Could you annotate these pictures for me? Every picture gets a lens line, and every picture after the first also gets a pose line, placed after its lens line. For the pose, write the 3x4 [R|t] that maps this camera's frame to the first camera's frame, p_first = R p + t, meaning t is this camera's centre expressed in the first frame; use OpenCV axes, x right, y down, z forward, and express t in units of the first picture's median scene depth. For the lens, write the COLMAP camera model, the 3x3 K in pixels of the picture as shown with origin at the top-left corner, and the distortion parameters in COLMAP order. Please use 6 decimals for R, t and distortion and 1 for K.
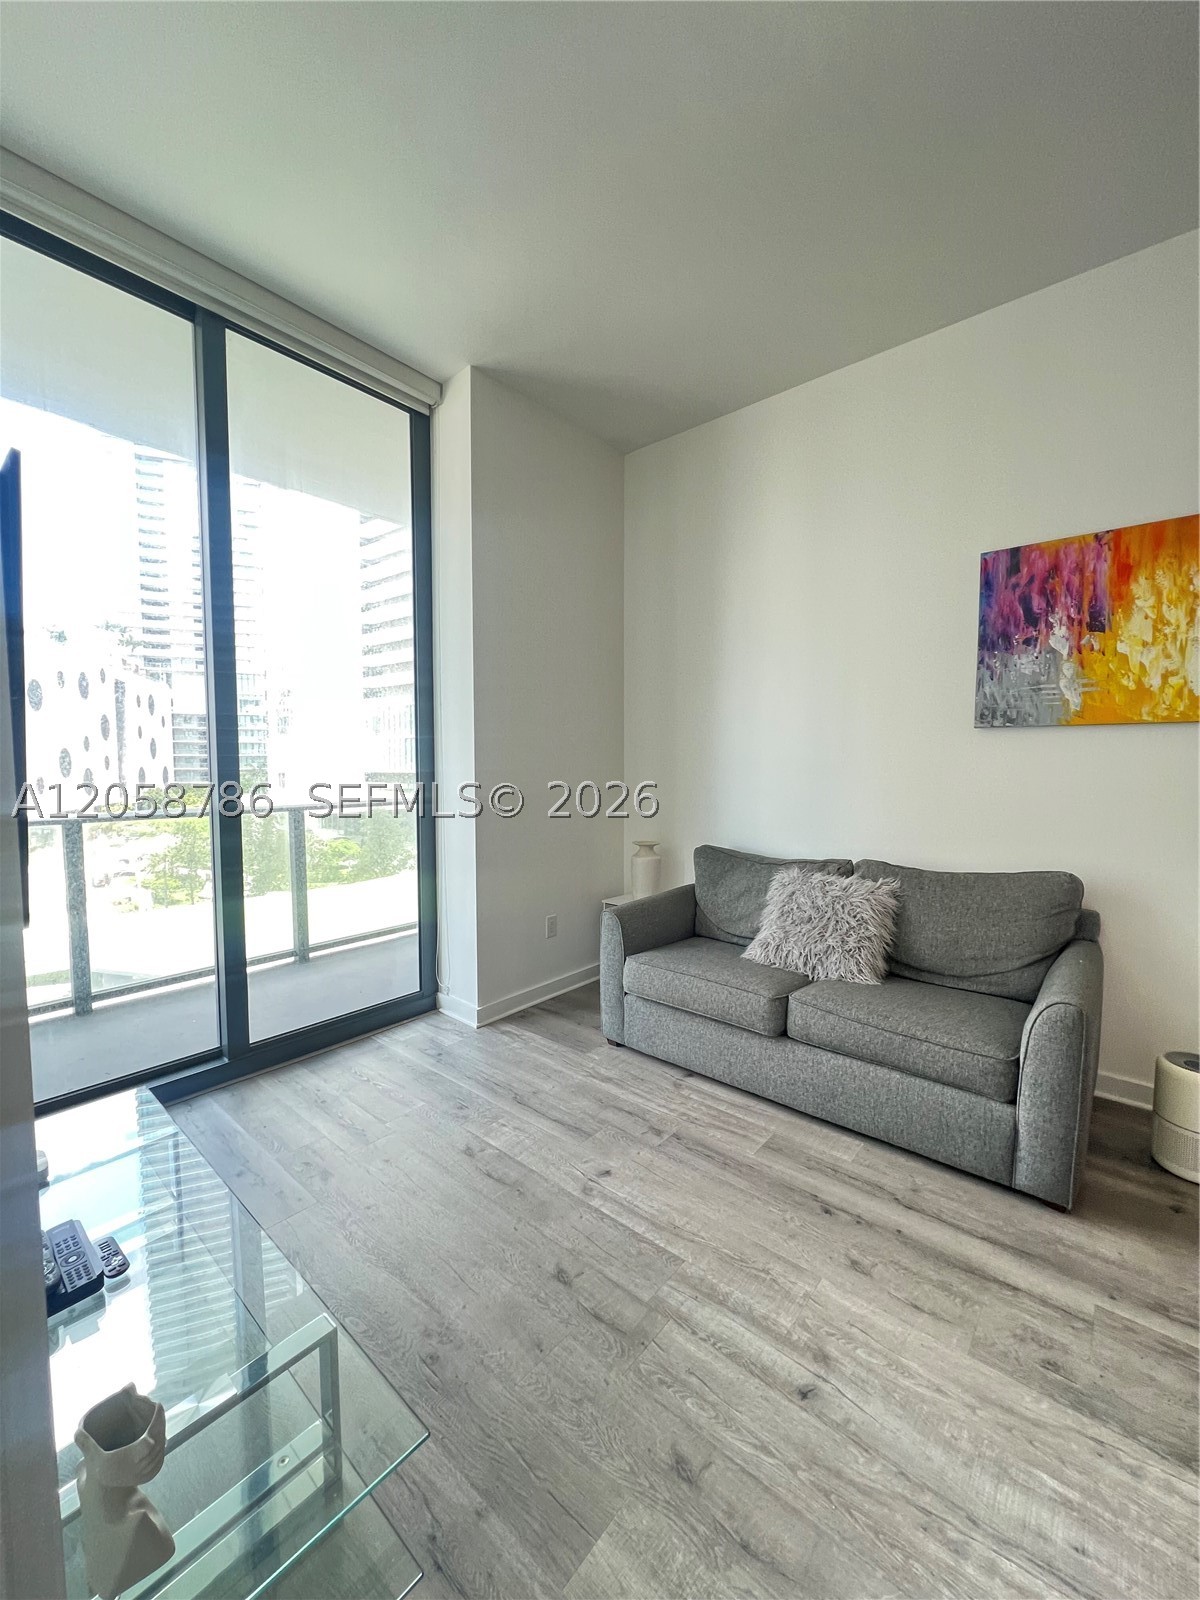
lens RADIAL K [[639.6, 0, 592.3], [0, 639.6, 801.4], [0, 0, 1]] dist [-0.003264, 0.000710]
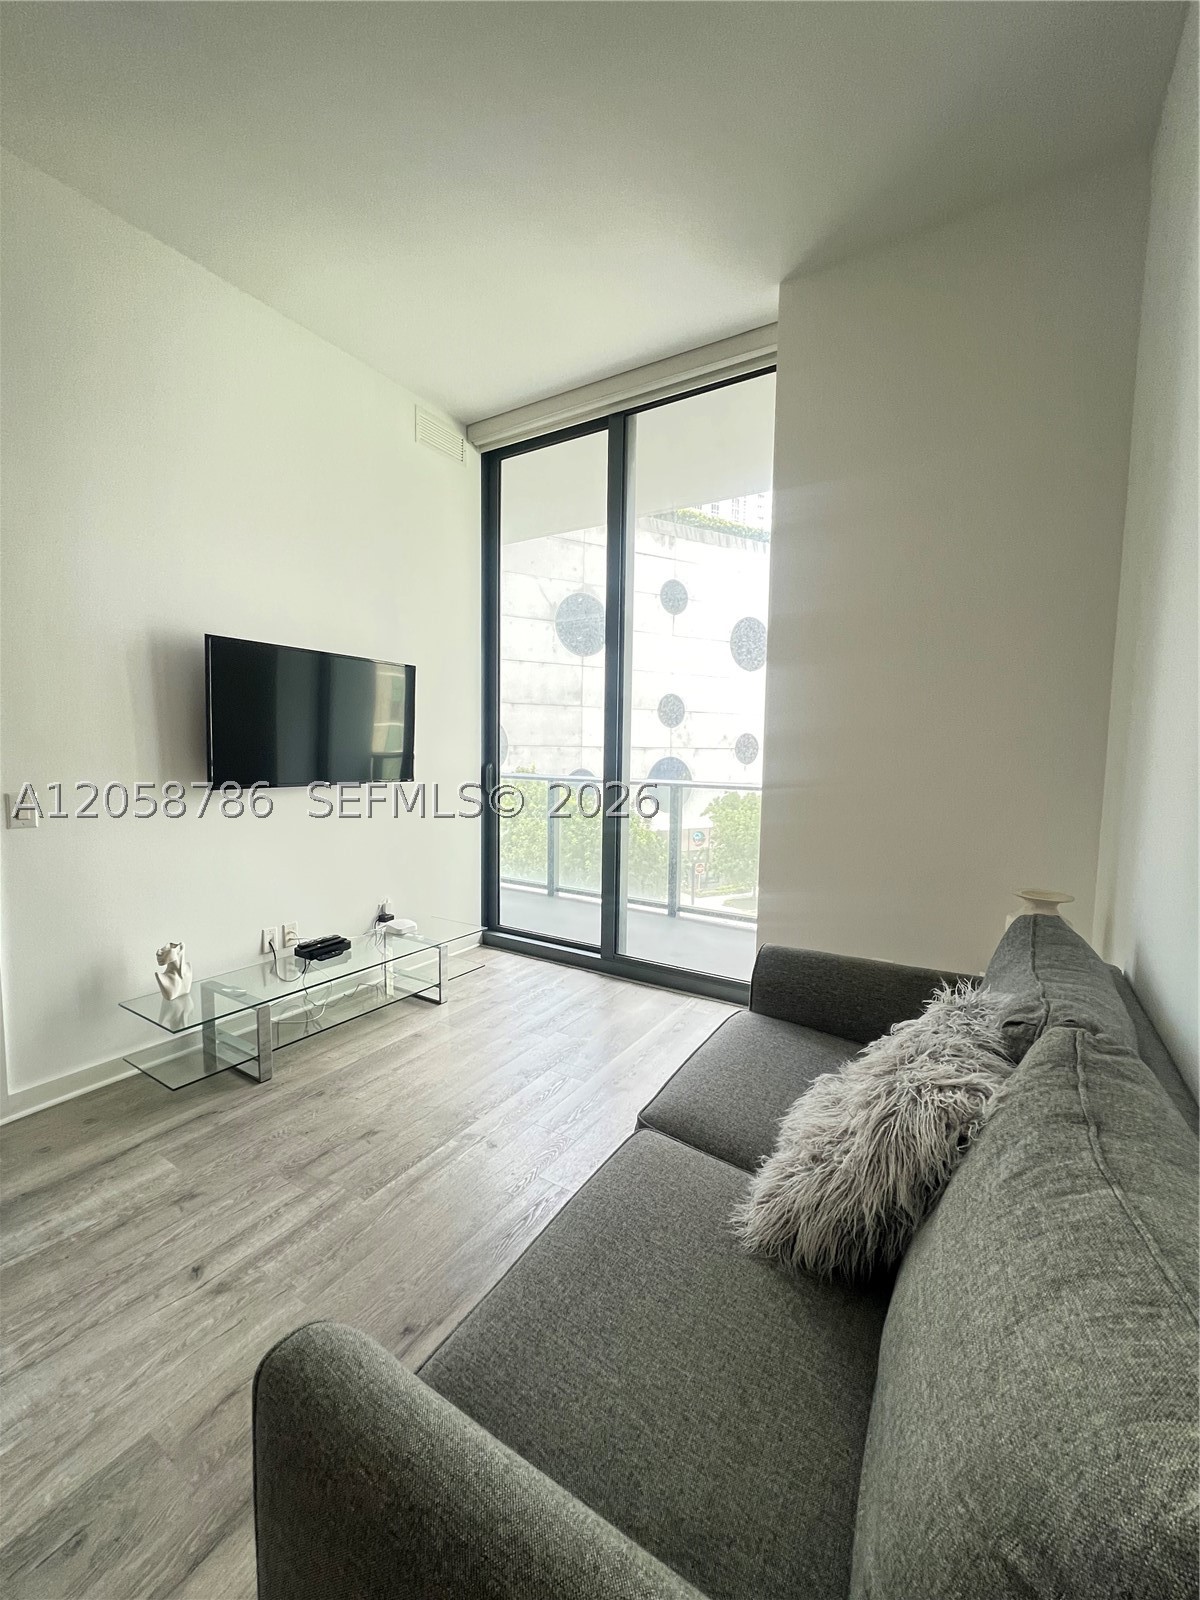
lens RADIAL K [[639.0, 0, 593.2], [0, 639.0, 799.1], [0, 0, 1]] dist [0.001184, -0.000824]
pose [[0.148371, 0.081626, -0.985557, 1.435996], [-0.074167, 0.994700, 0.071218, -0.064974], [0.986147, 0.062529, 0.153639, 1.396287]]
